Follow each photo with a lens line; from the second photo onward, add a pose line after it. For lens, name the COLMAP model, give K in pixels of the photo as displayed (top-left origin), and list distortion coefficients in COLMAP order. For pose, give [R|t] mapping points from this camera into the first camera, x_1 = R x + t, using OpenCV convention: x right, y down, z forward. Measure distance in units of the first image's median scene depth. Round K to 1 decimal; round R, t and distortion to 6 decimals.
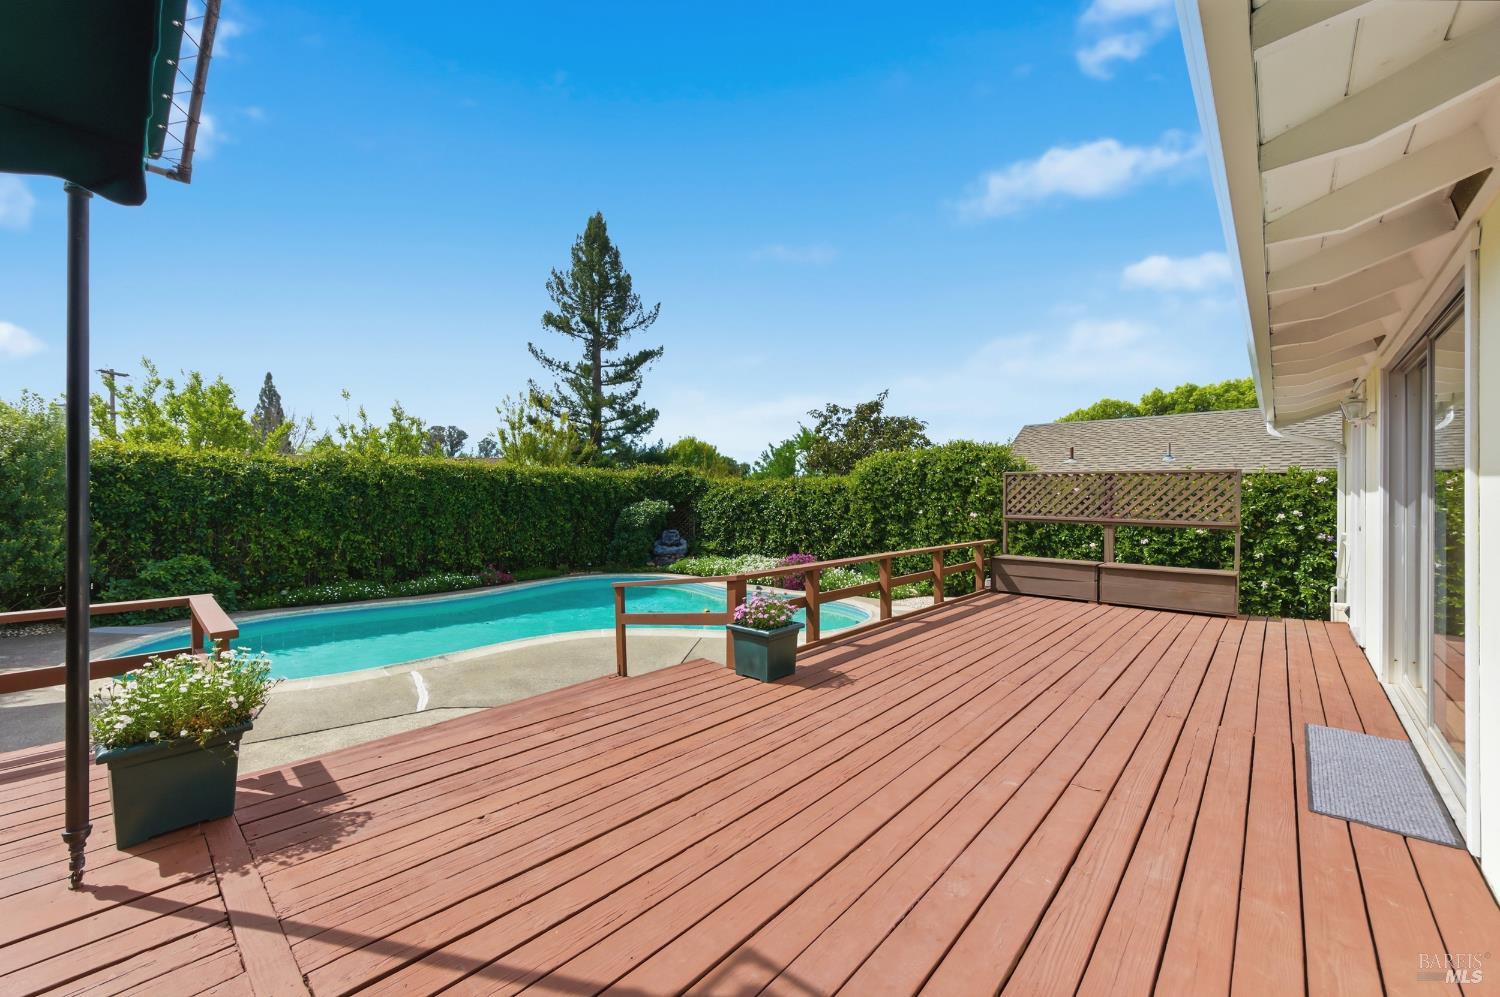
lens RADIAL K [[584.1, 0, 751.4], [0, 584.1, 498.7], [0, 0, 1]] dist [0.003349, -0.001533]
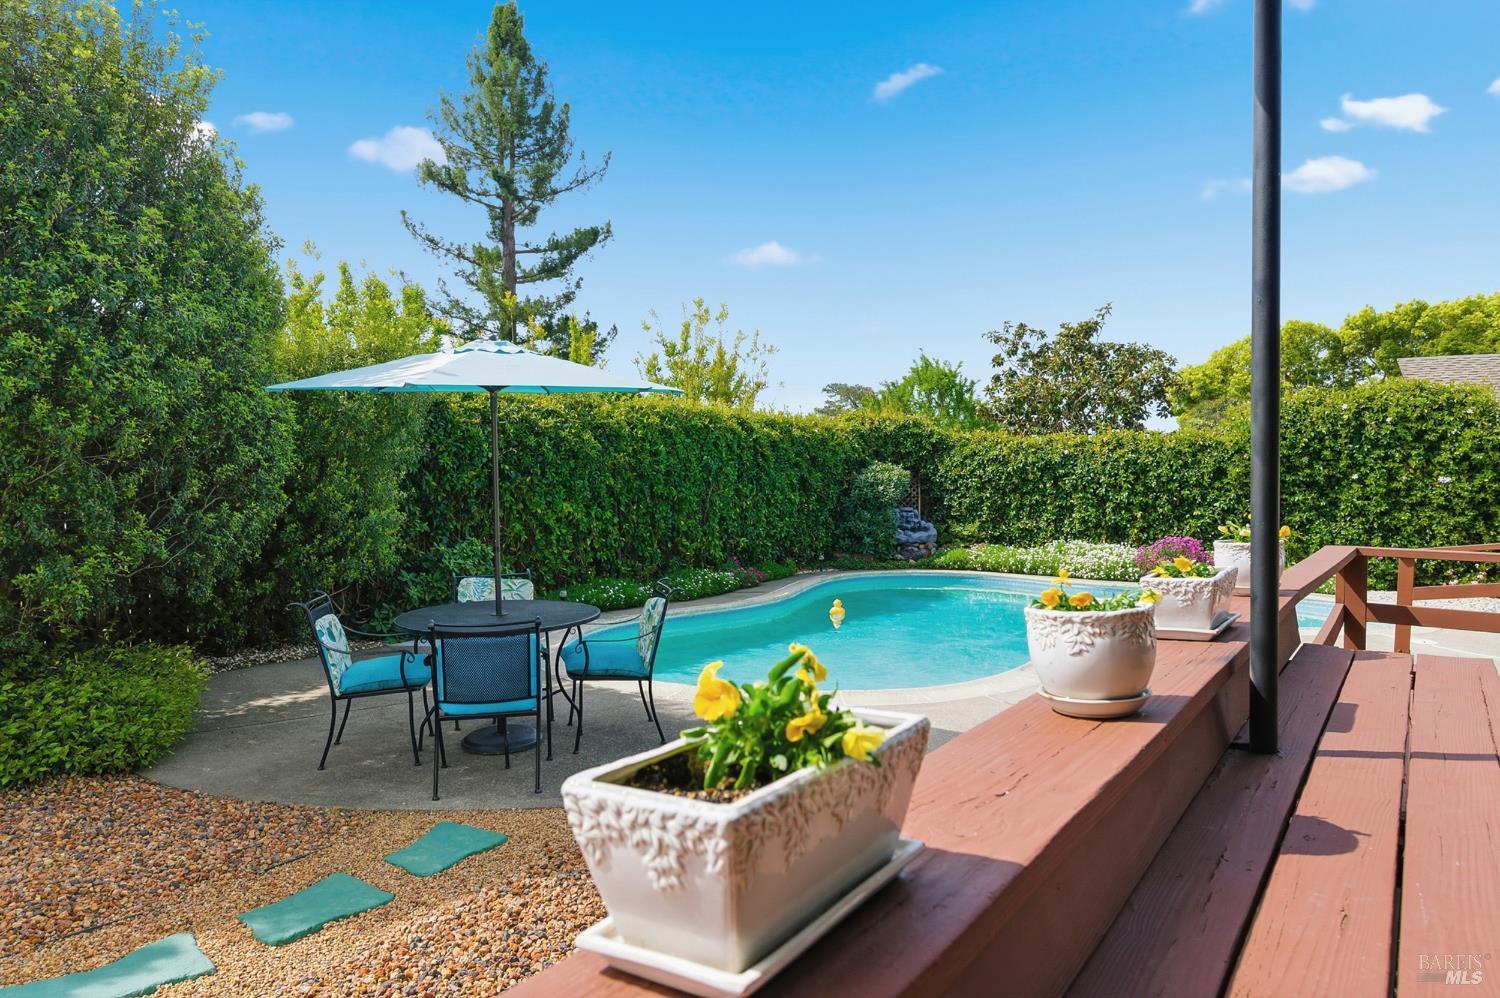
lens RADIAL K [[949.7, 0, 747.1], [0, 949.7, 496.2], [0, 0, 1]] dist [-0.000021, 0.003290]
pose [[0.993805, -0.003882, 0.111068, -0.443850], [0.001030, 0.999669, 0.025722, 0.011835], [-0.111131, -0.025448, 0.993480, -0.072796]]
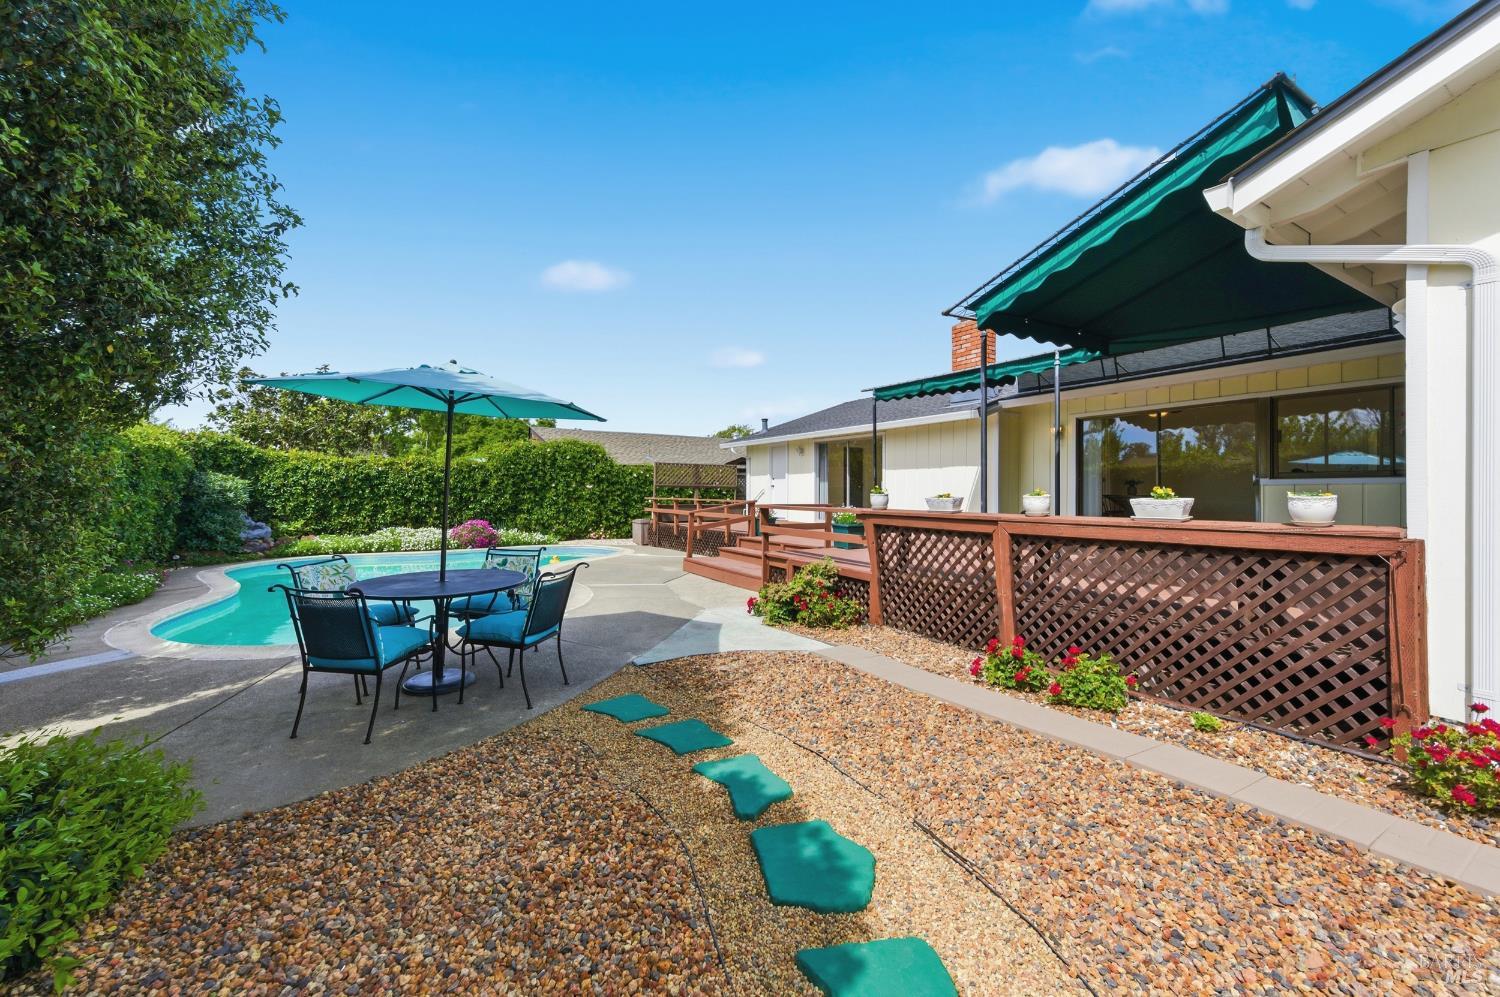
lens RADIAL K [[584.1, 0, 765.0], [0, 584.1, 490.1], [0, 0, 1]] dist [0.003349, -0.001533]
pose [[0.271971, -0.005484, 0.962290, -0.723484], [0.000894, 0.999985, 0.005446, 0.020728], [-0.962305, -0.000621, 0.271972, 0.066955]]
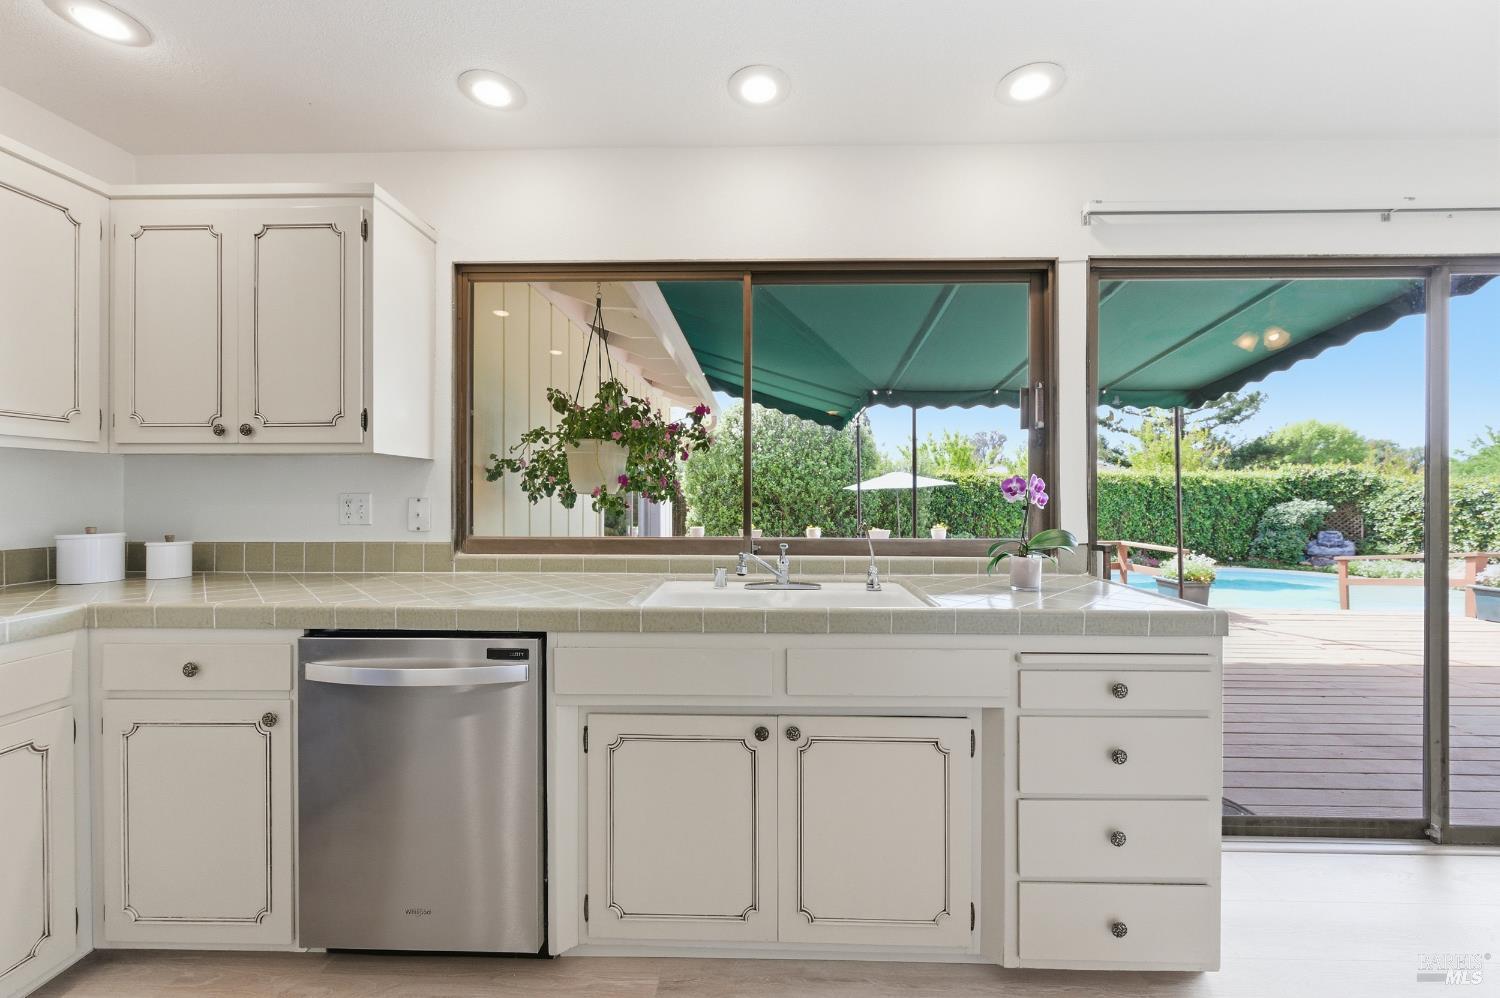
lens RADIAL K [[584.1, 0, 750.0], [0, 584.1, 495.3], [0, 0, 1]] dist [0.003349, -0.001533]
pose [[0.651837, -0.007709, -0.758320, -0.028095], [0.003033, 0.999967, -0.007559, -0.001469], [0.758353, 0.002627, 0.651839, -0.372495]]
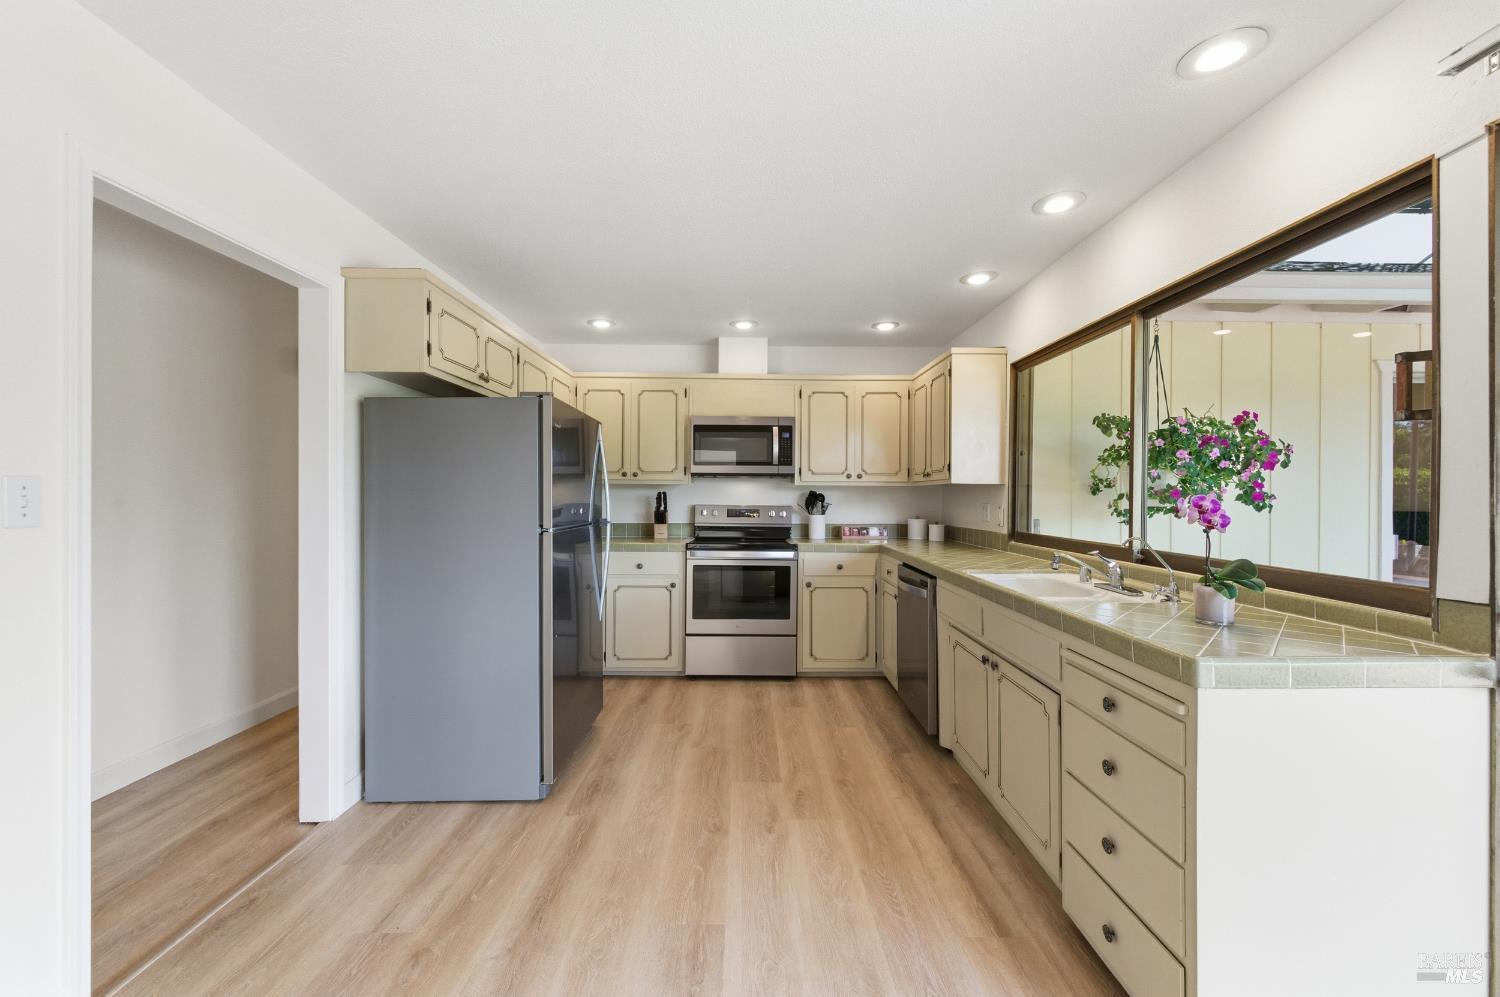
lens RADIAL K [[584.1, 0, 752.9], [0, 584.1, 494.5], [0, 0, 1]] dist [0.003349, -0.001533]
pose [[-0.731317, -0.010965, -0.681949, 0.052059], [-0.010978, 0.999930, -0.004305, -0.005033], [0.681949, 0.004338, -0.731387, -0.232583]]
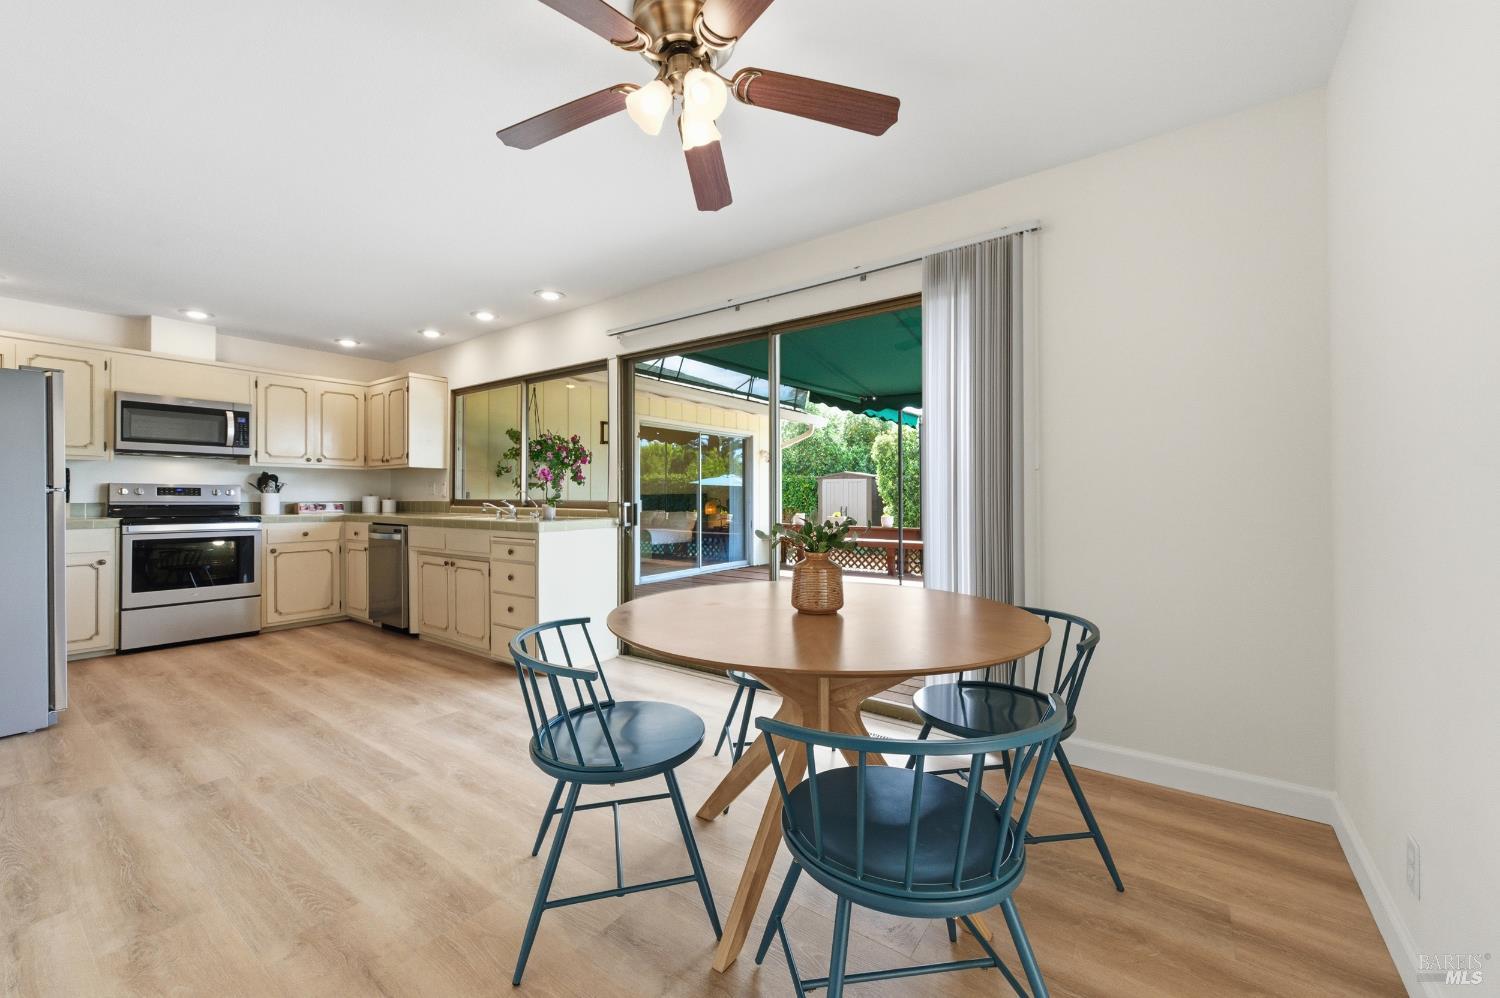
lens RADIAL K [[584.1, 0, 748.2], [0, 584.1, 495.7], [0, 0, 1]] dist [0.003349, -0.001533]
pose [[0.110876, -0.007911, -0.993803, 0.194087], [-0.000622, 0.999968, -0.008030, 0.008150], [0.993834, 0.001508, 0.110868, -0.191859]]
